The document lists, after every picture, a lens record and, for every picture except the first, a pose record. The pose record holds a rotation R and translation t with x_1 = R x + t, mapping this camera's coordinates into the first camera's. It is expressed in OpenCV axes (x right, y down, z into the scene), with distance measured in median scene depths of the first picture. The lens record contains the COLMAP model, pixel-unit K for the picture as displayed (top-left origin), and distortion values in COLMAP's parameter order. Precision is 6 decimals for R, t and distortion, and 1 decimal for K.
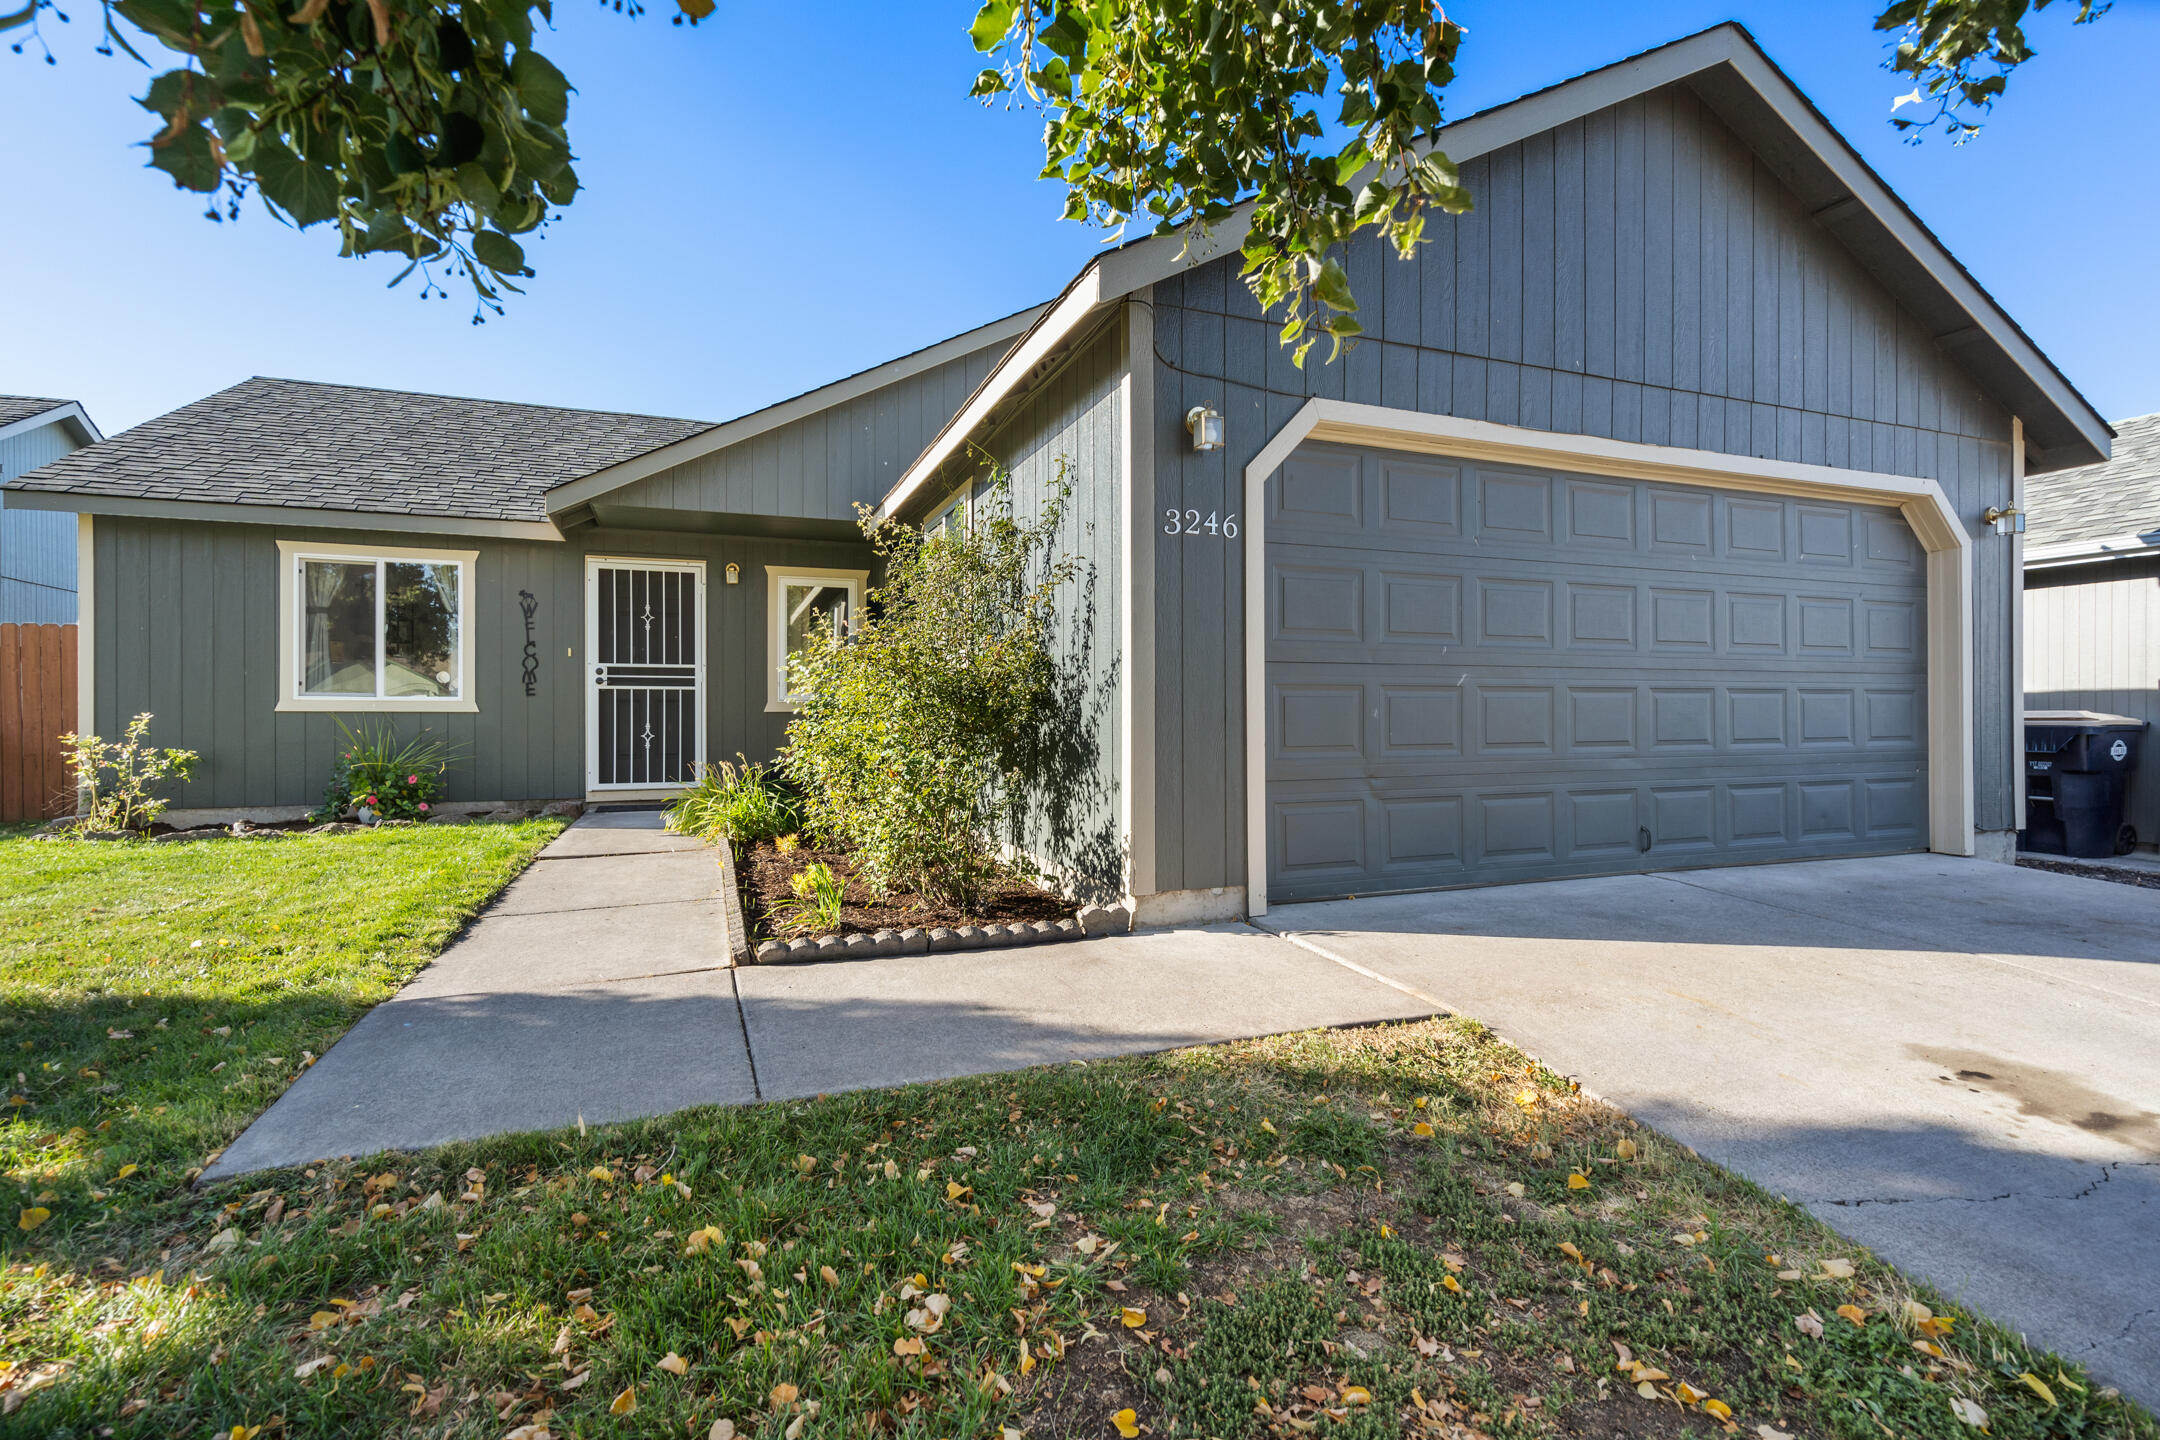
lens RADIAL K [[983.9, 0, 1073.7], [0, 983.9, 721.6], [0, 0, 1]] dist [-0.004441, -0.000094]
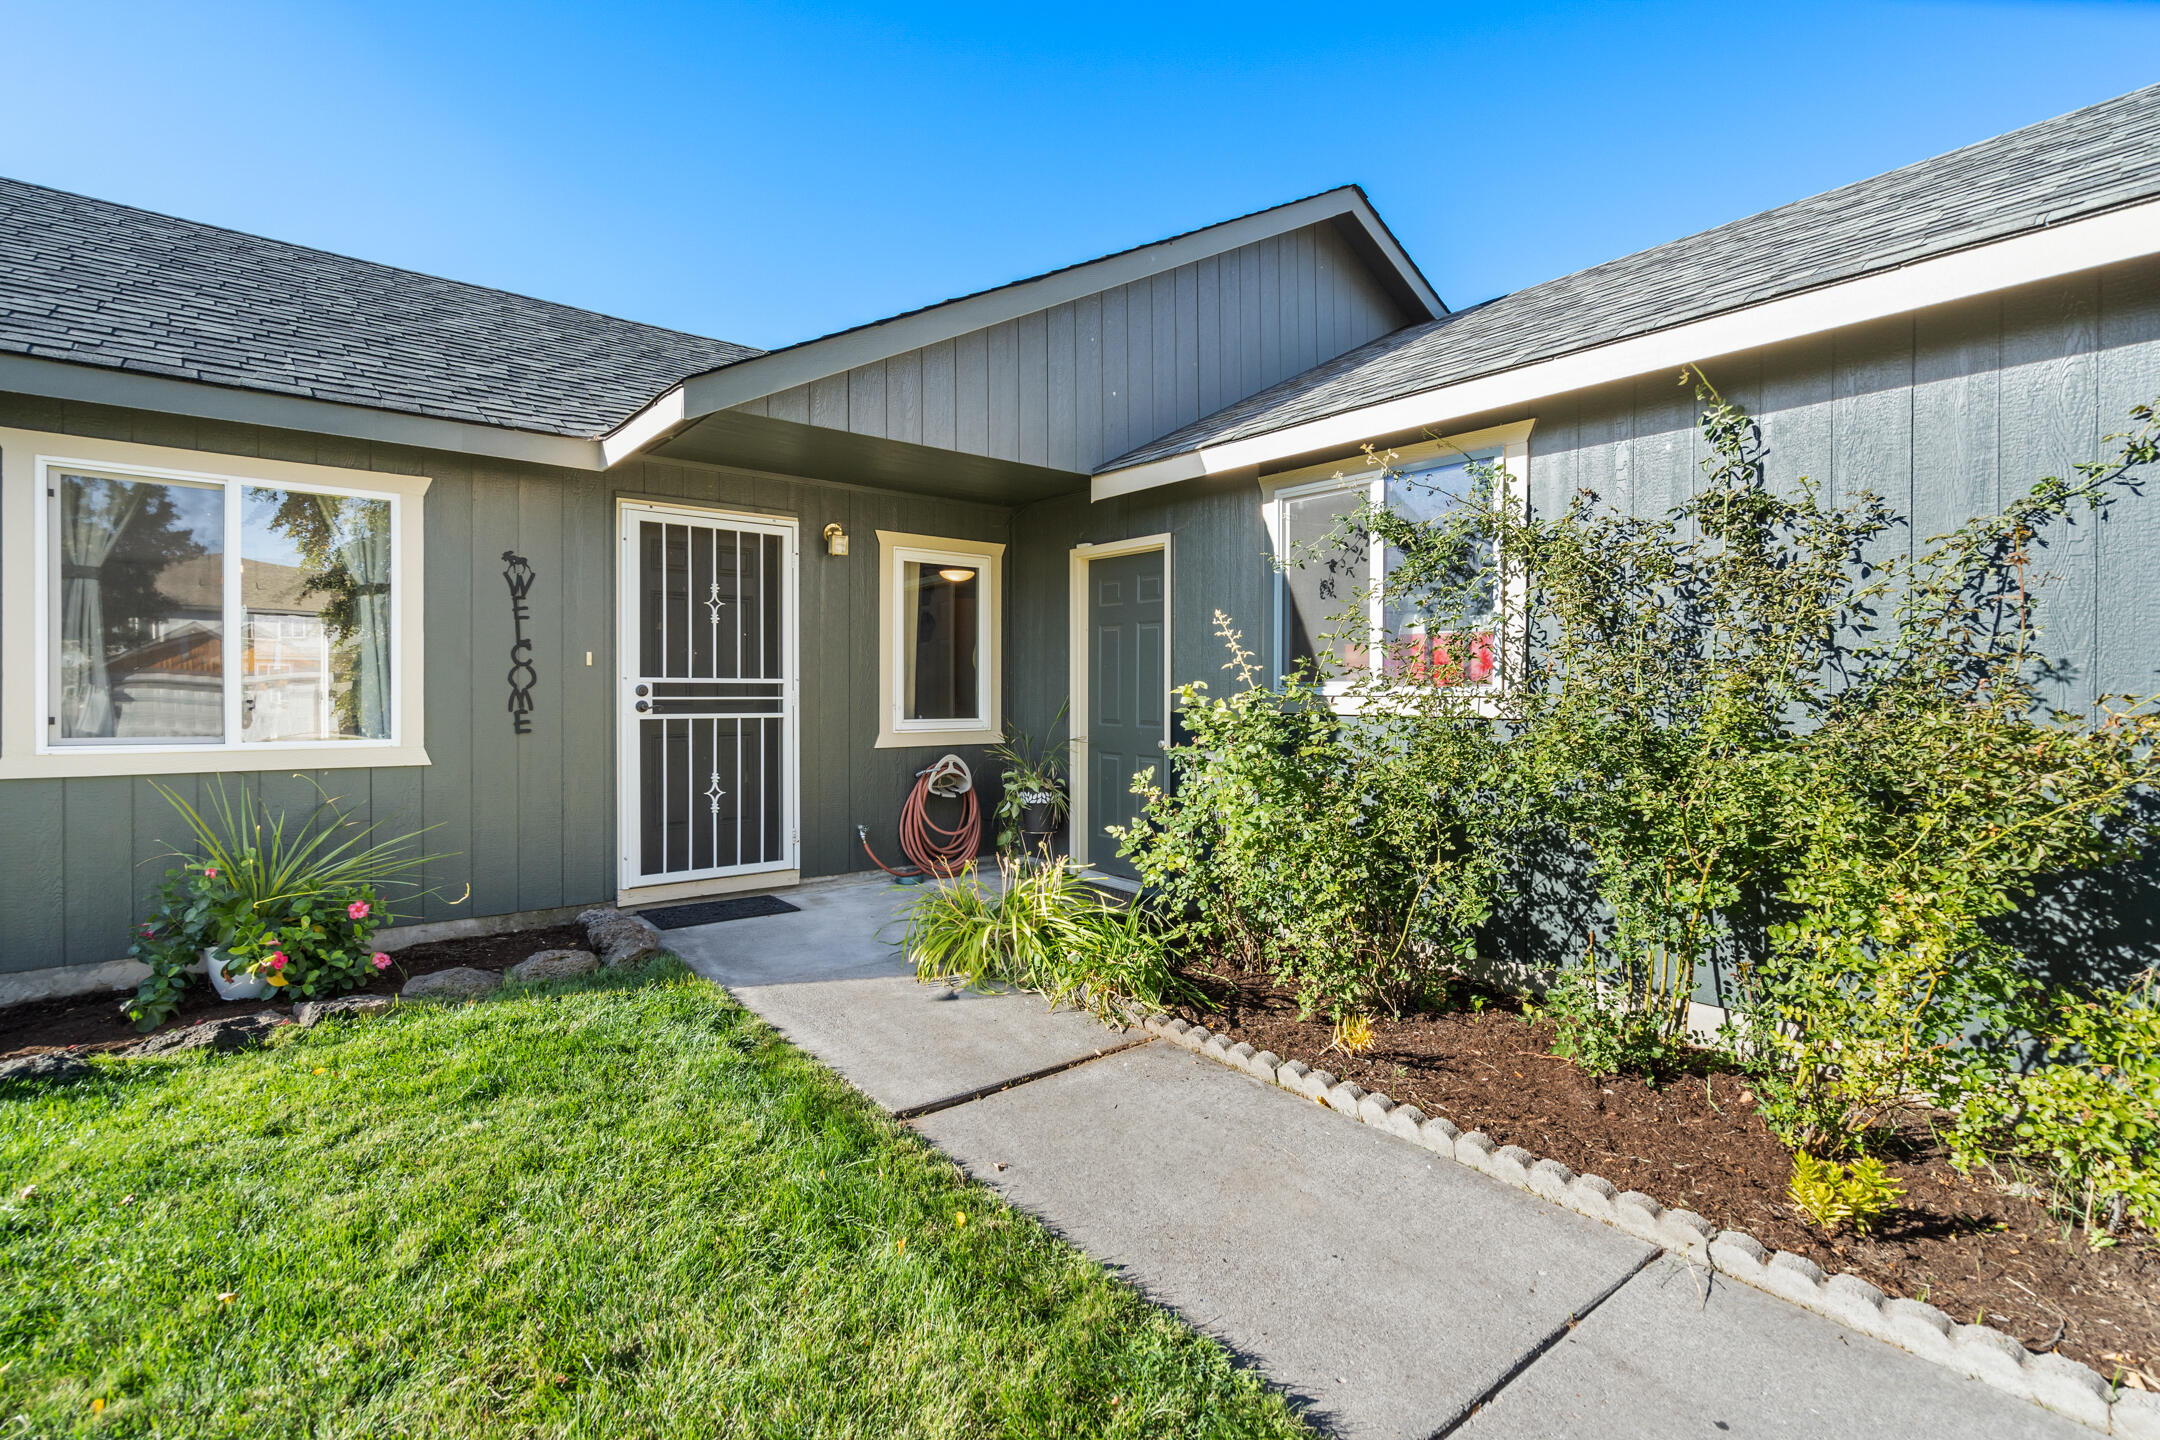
lens RADIAL K [[983.9, 0, 1116.5], [0, 983.9, 713.9], [0, 0, 1]] dist [-0.004441, -0.000094]
pose [[0.951691, -0.000932, 0.307055, -0.389135], [-0.004129, 0.999866, 0.015834, -0.047664], [-0.307029, -0.016337, 0.951560, 0.331634]]
